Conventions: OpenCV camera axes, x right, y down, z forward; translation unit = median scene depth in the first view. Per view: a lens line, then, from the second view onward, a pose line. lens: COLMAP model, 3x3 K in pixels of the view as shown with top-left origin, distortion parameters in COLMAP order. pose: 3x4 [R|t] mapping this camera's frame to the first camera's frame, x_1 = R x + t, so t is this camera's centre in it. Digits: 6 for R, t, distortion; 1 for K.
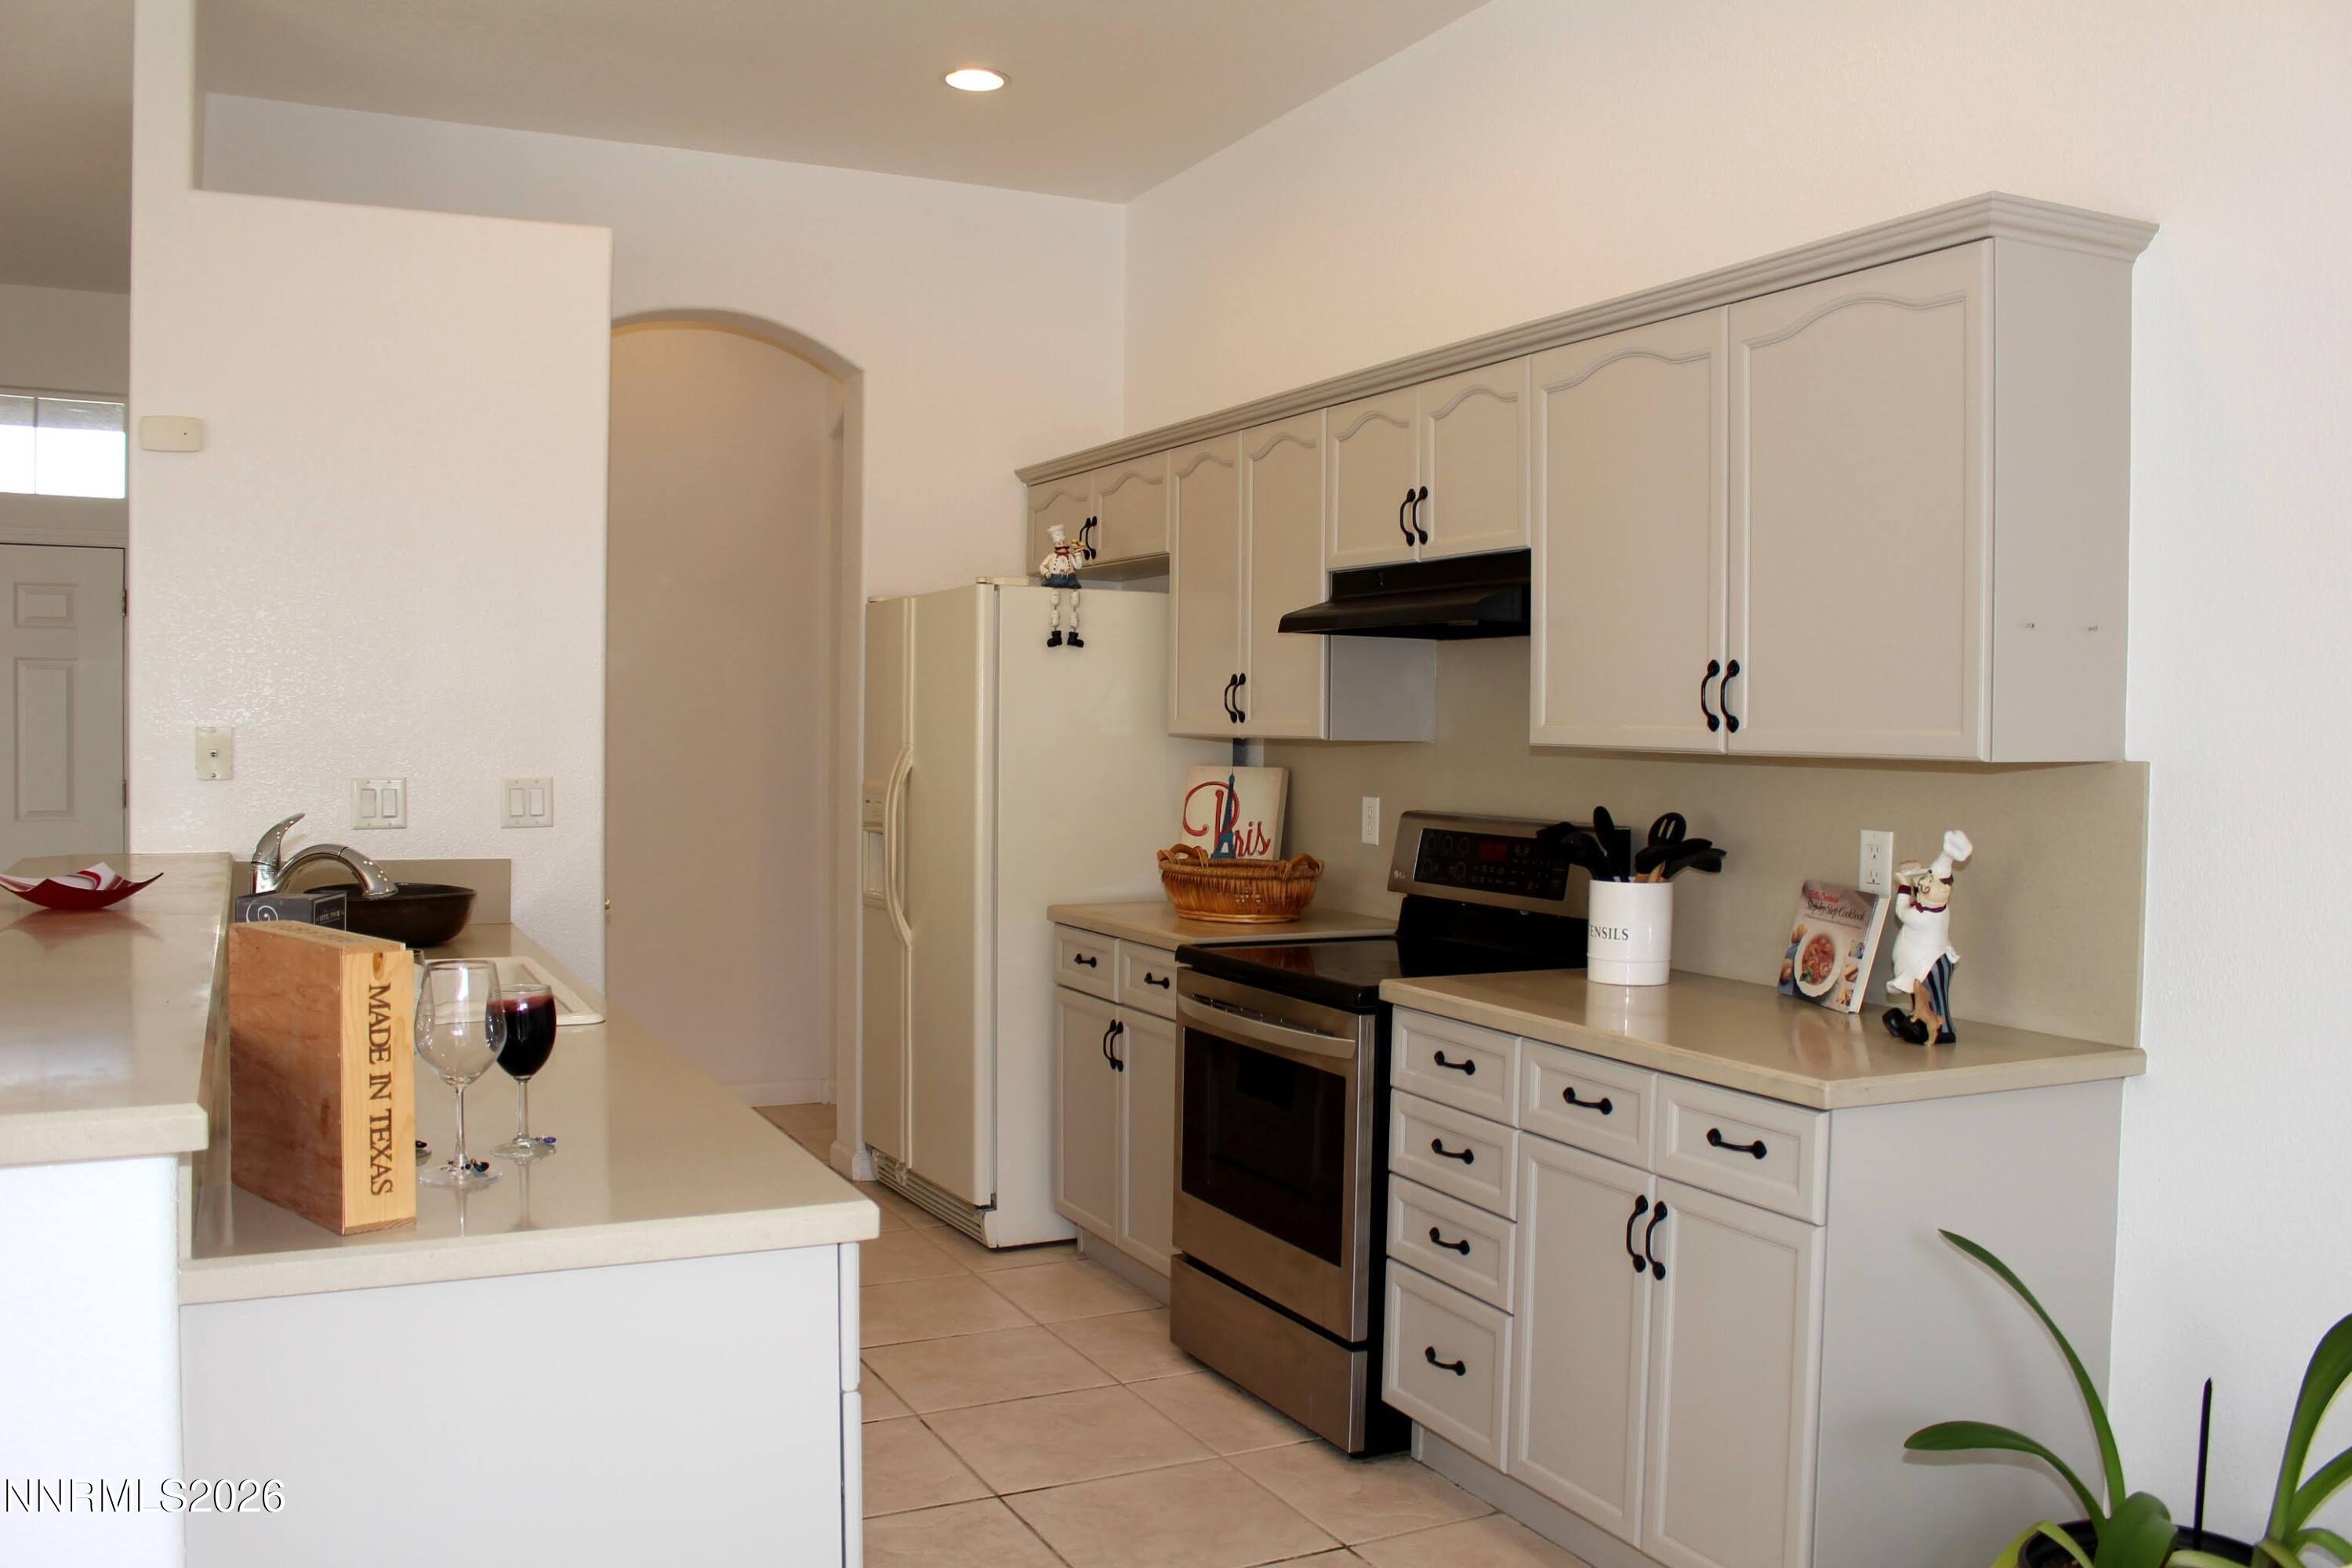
lens RADIAL K [[1929.3, 0, 1170.3], [0, 1929.3, 779.4], [0, 0, 1]] dist [-0.161576, 0.125558]
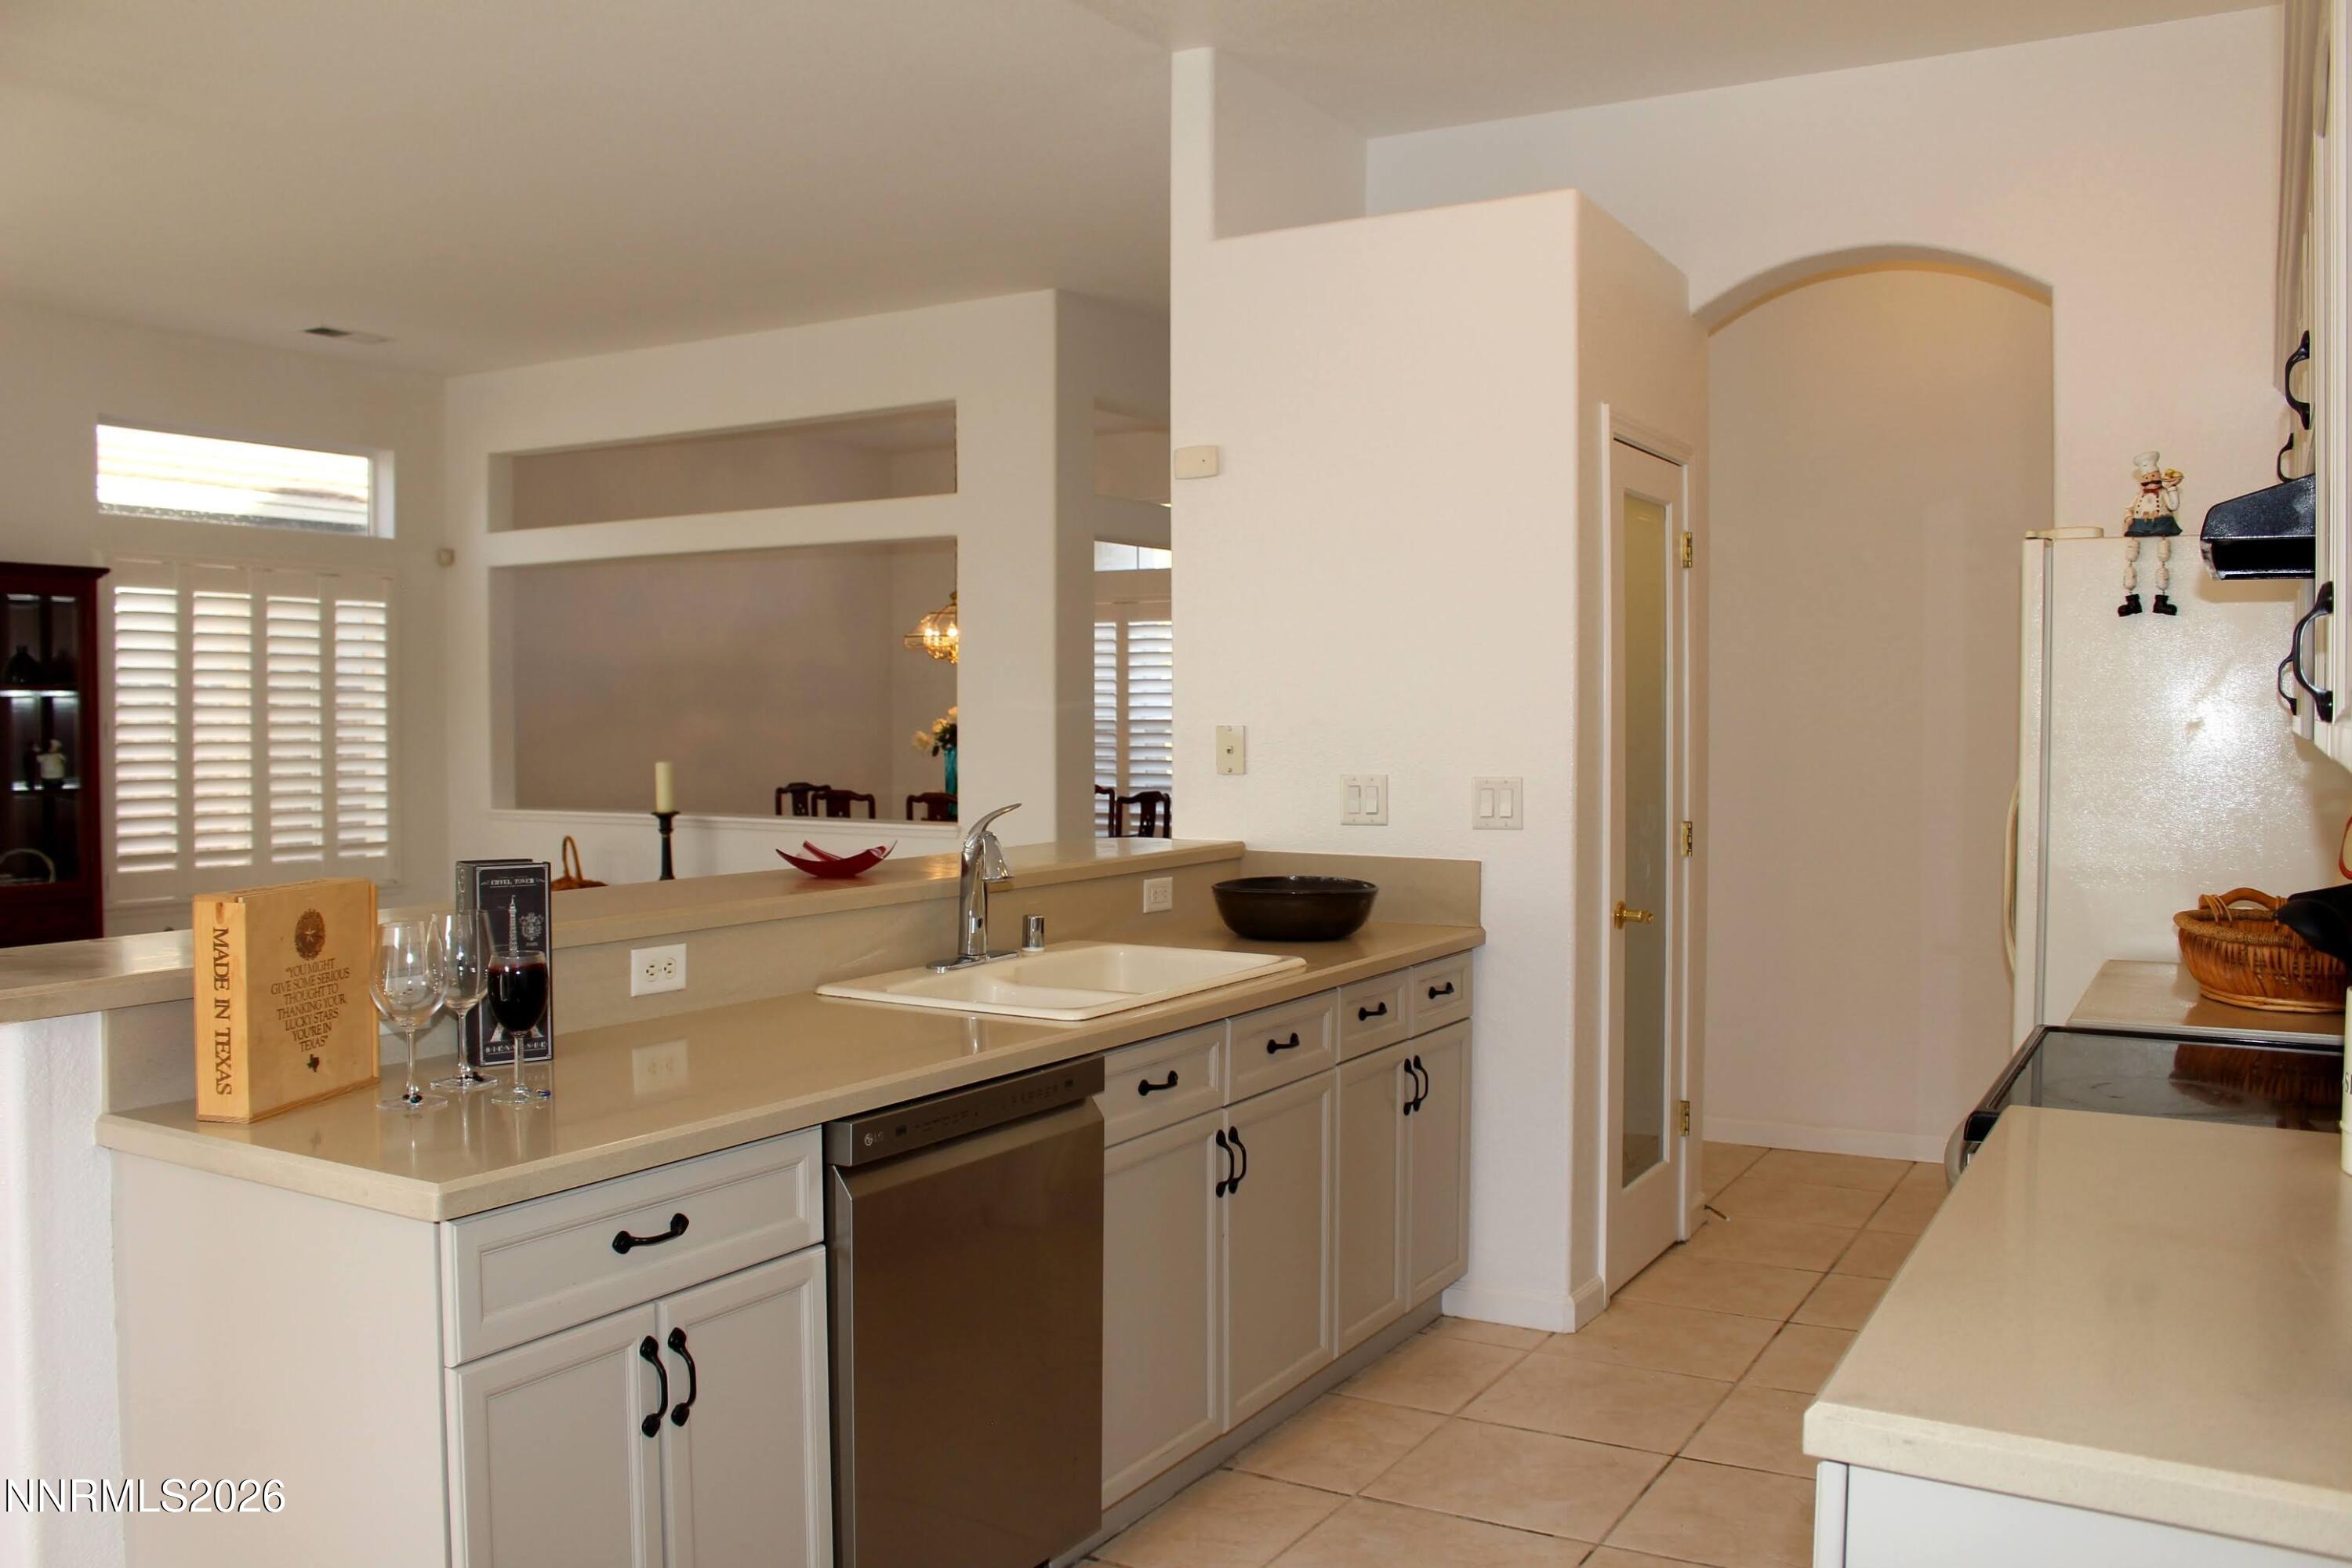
lens RADIAL K [[1929.3, 0, 1170.3], [0, 1929.3, 779.4], [0, 0, 1]] dist [-0.161576, 0.125558]
pose [[0.553672, 0.017534, -0.832550, 0.408687], [-0.018673, 0.999788, 0.008637, -0.005637], [0.832526, 0.010764, 0.553882, 0.351174]]
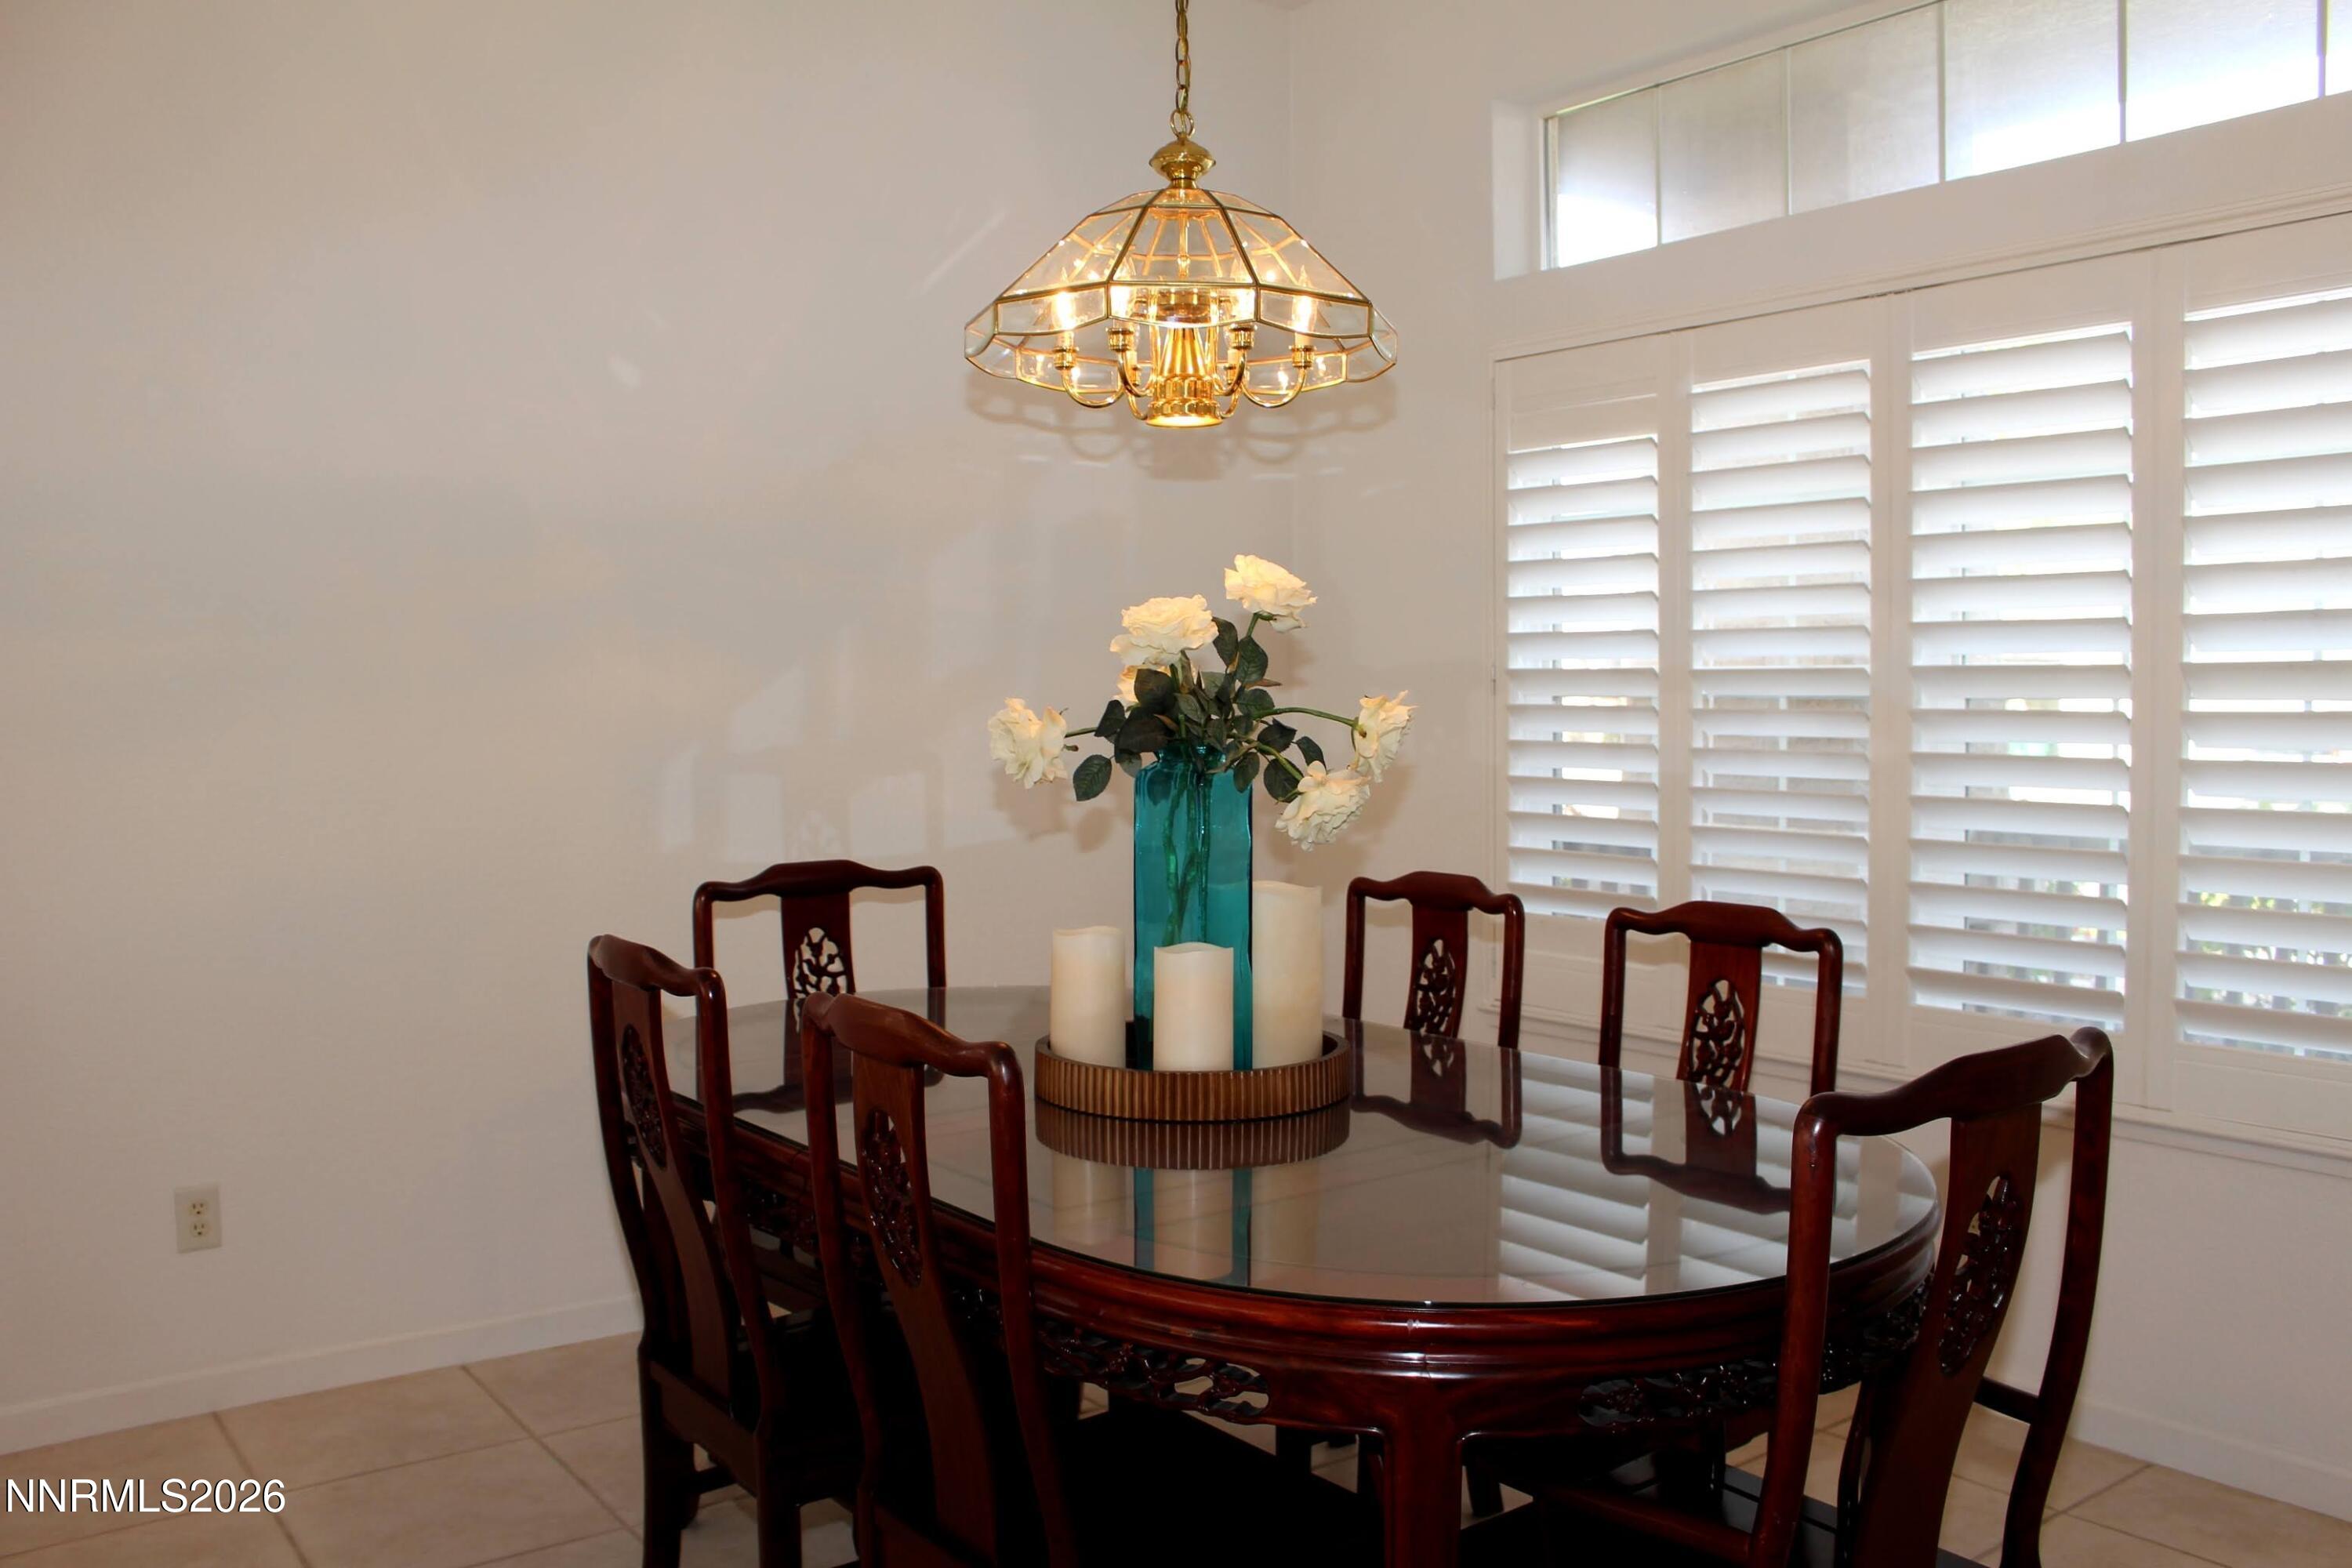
lens RADIAL K [[1929.3, 0, 1170.3], [0, 1929.3, 779.4], [0, 0, 1]] dist [-0.161576, 0.125558]
pose [[0.187877, 0.038176, -0.981450, -1.203370], [-0.027271, 0.999062, 0.033641, -0.036325], [0.981814, 0.020445, 0.188741, 1.375128]]
